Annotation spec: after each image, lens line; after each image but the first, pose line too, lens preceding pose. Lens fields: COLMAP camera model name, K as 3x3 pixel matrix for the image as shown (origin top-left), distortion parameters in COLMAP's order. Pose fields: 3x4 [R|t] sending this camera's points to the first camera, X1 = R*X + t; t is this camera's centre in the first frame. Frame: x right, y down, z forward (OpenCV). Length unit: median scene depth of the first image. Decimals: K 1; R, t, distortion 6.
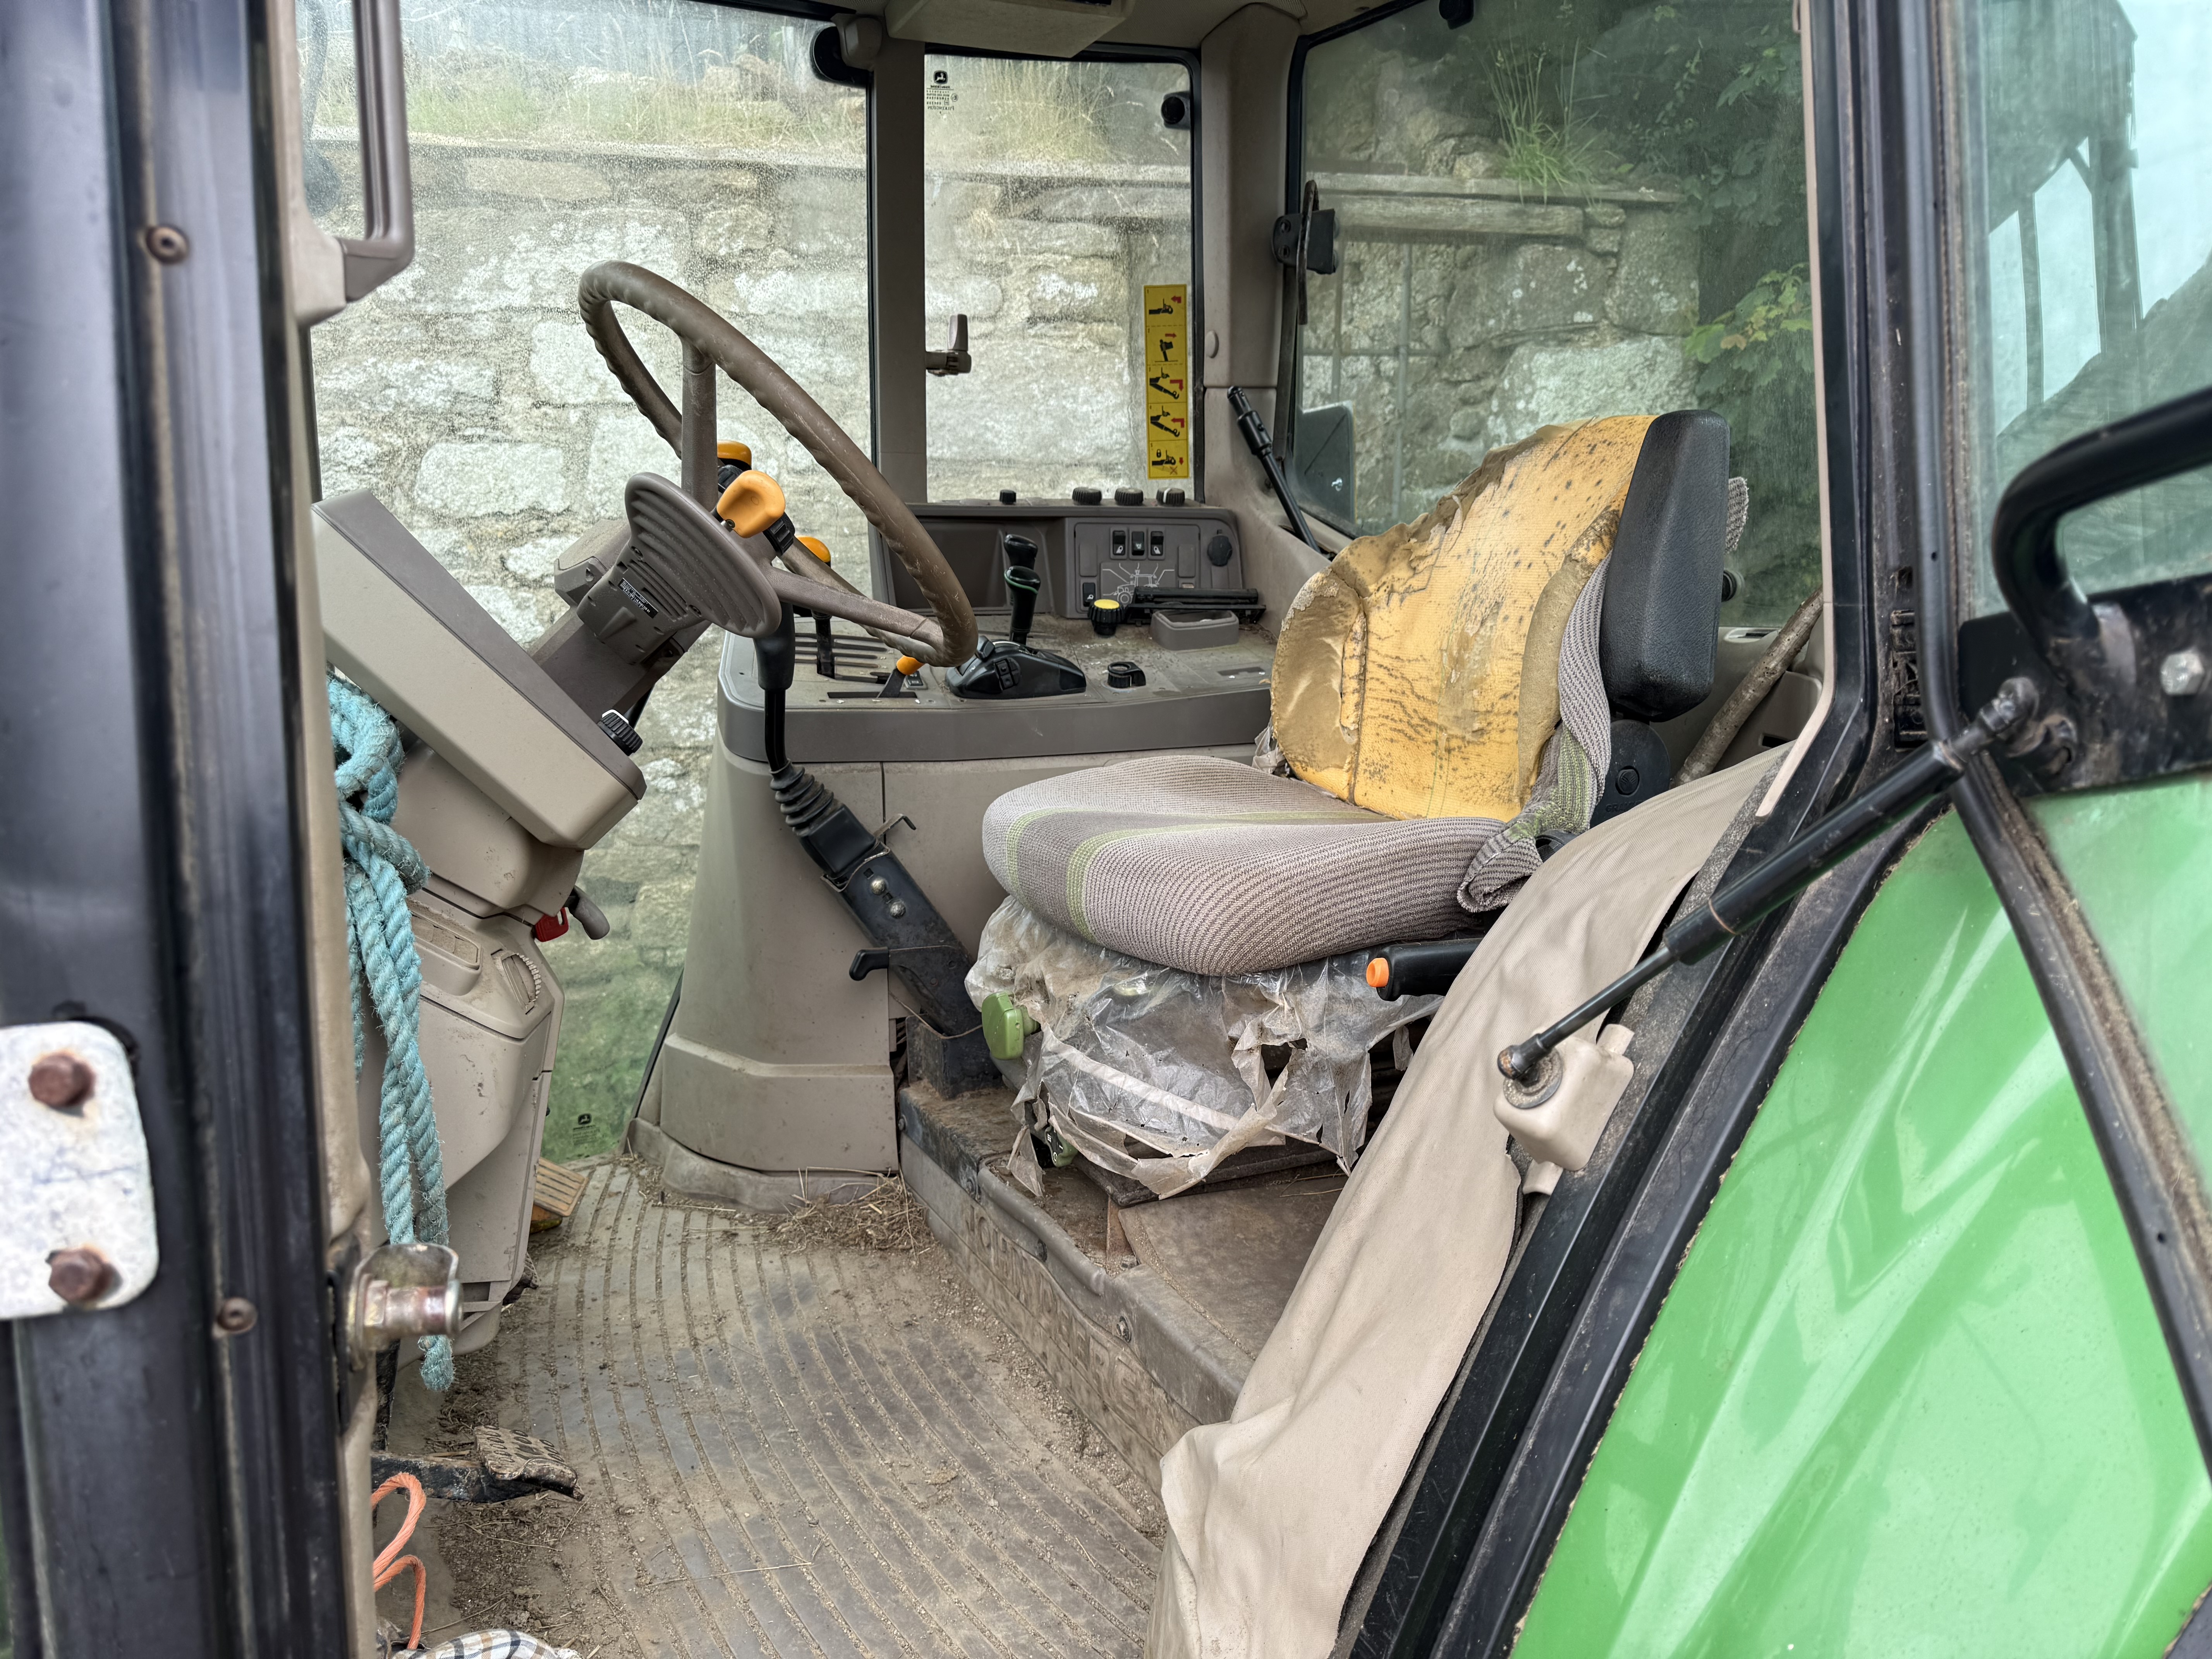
lens RADIAL K [[1560.5, 0, 1102.3], [0, 1560.5, 834.0], [0, 0, 1]] dist [0.035278, -0.041863]
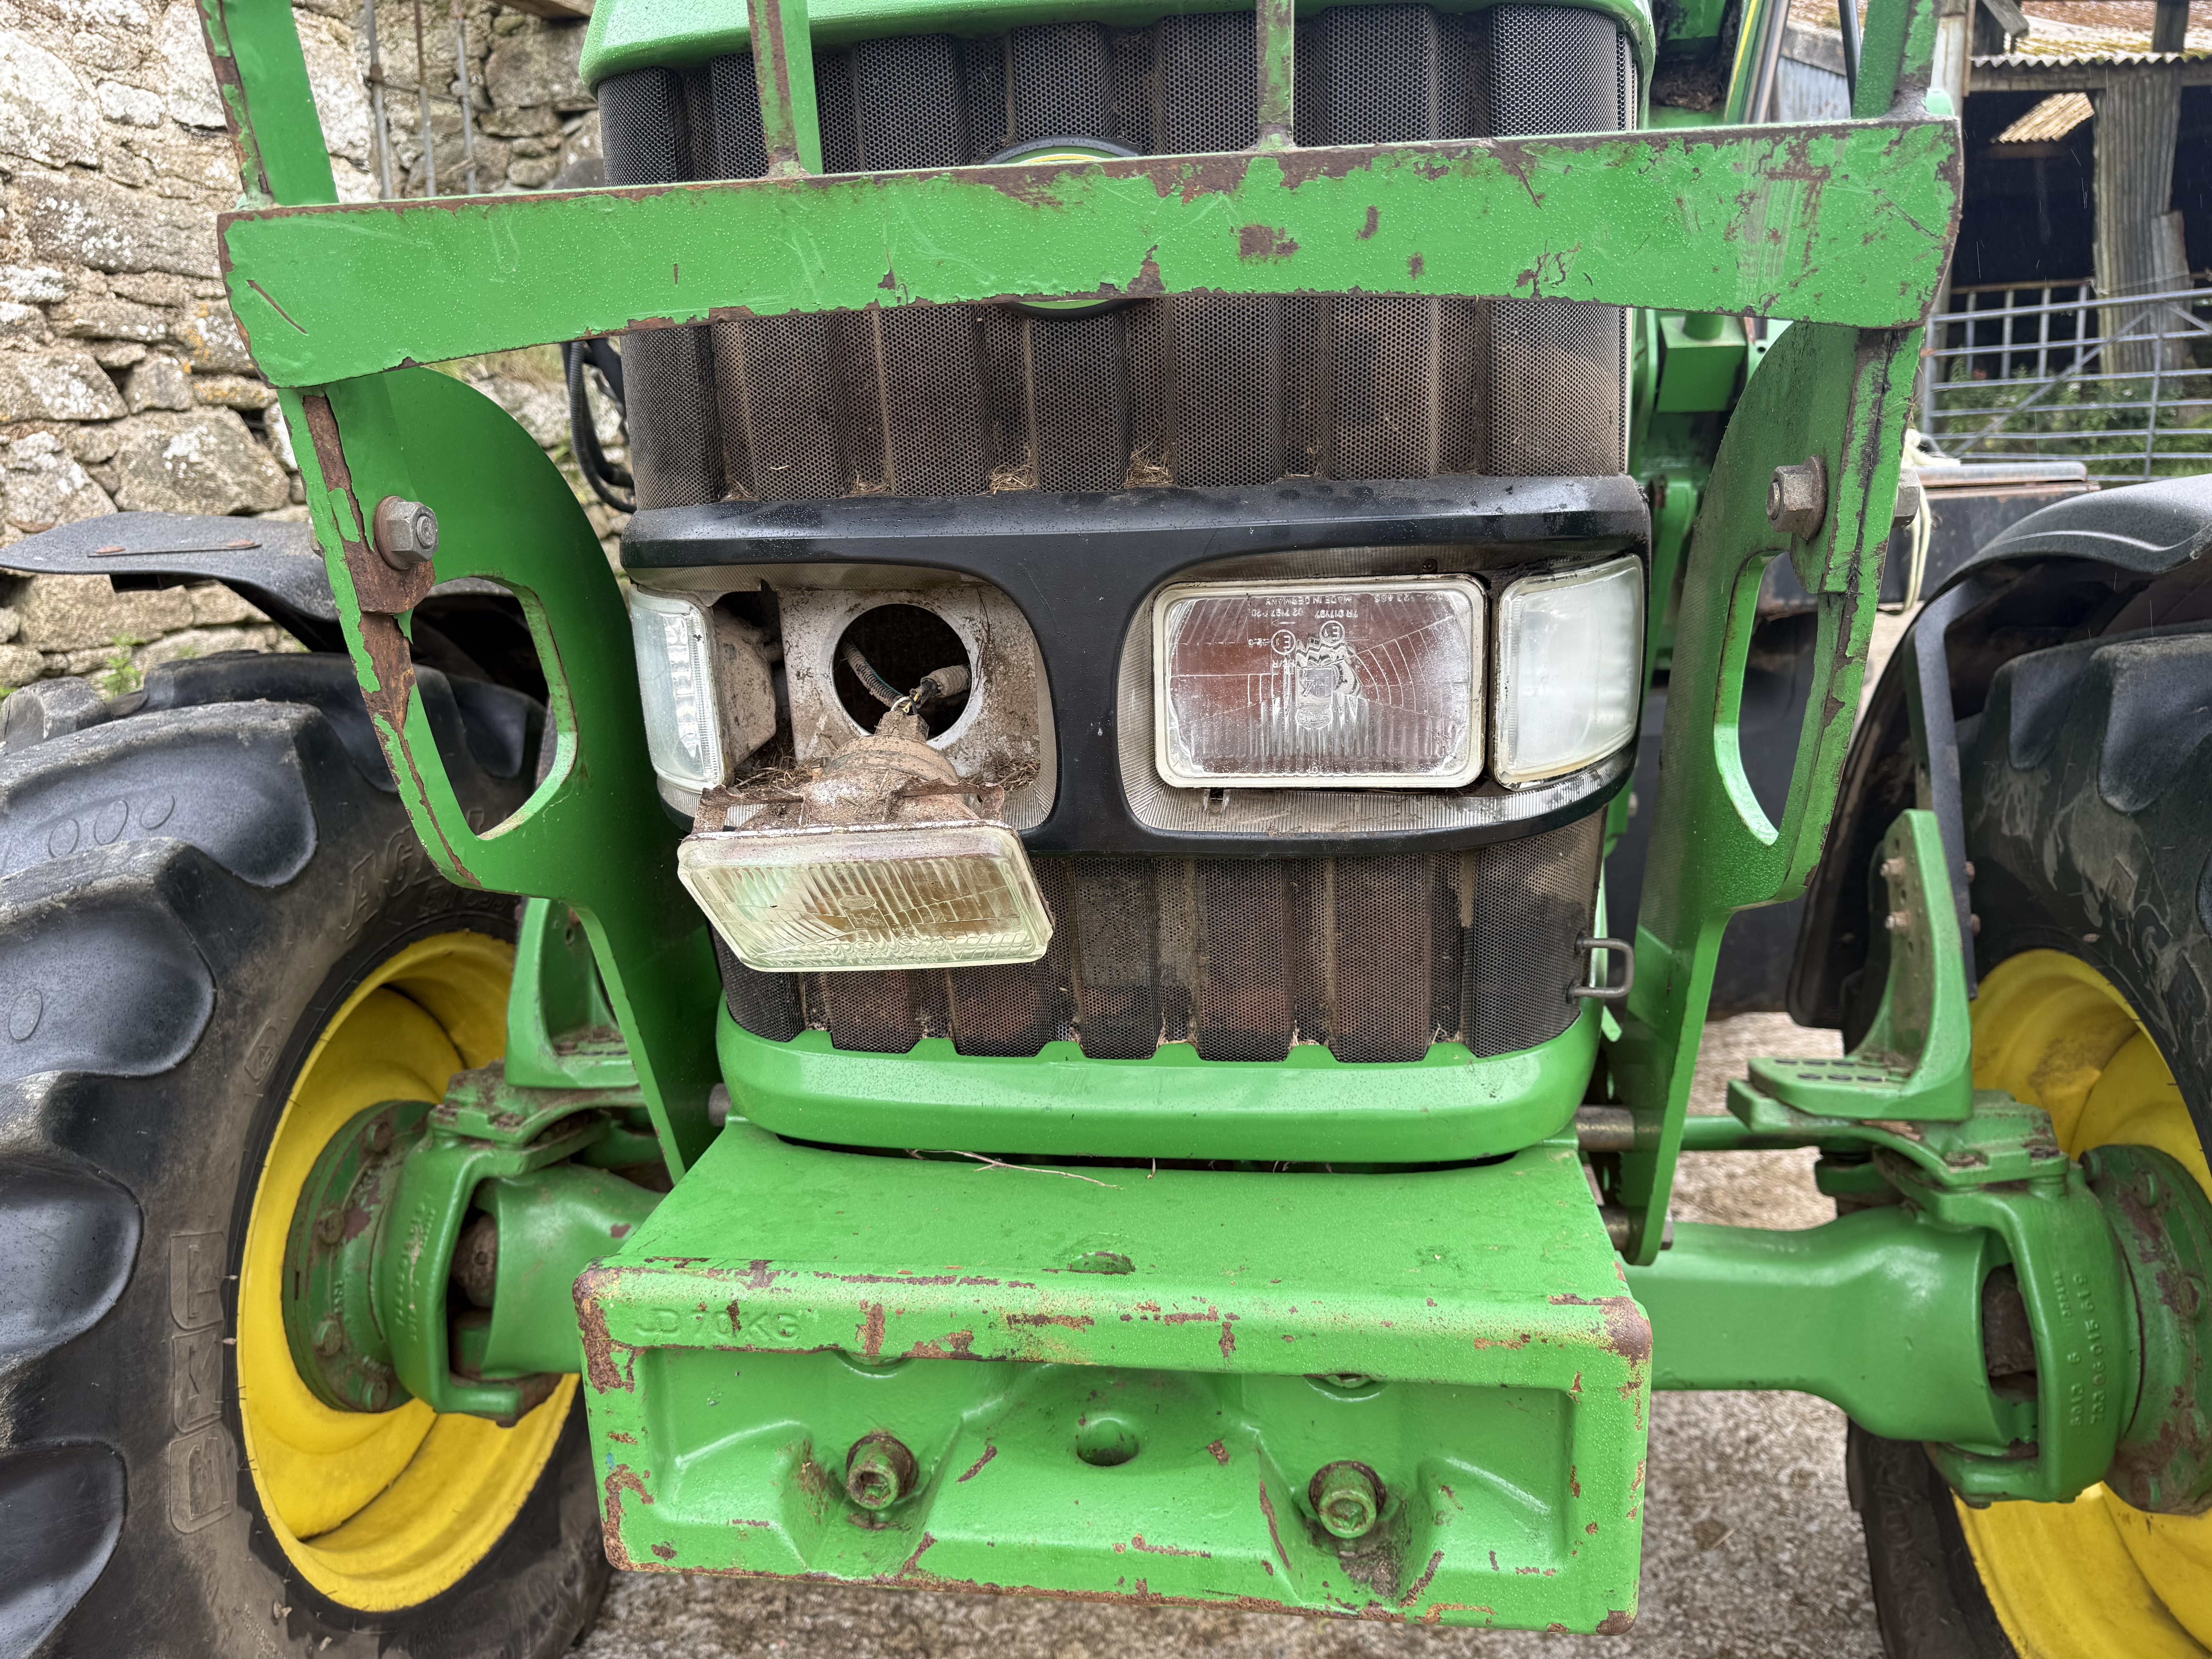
lens RADIAL K [[1560.5, 0, 1093.3], [0, 1560.5, 824.3], [0, 0, 1]] dist [0.035278, -0.041863]
pose [[0.552129, -0.205738, 0.807976, -0.769831], [0.156179, 0.977444, 0.142167, 0.146232], [-0.819001, 0.047694, 0.571807, 0.011504]]
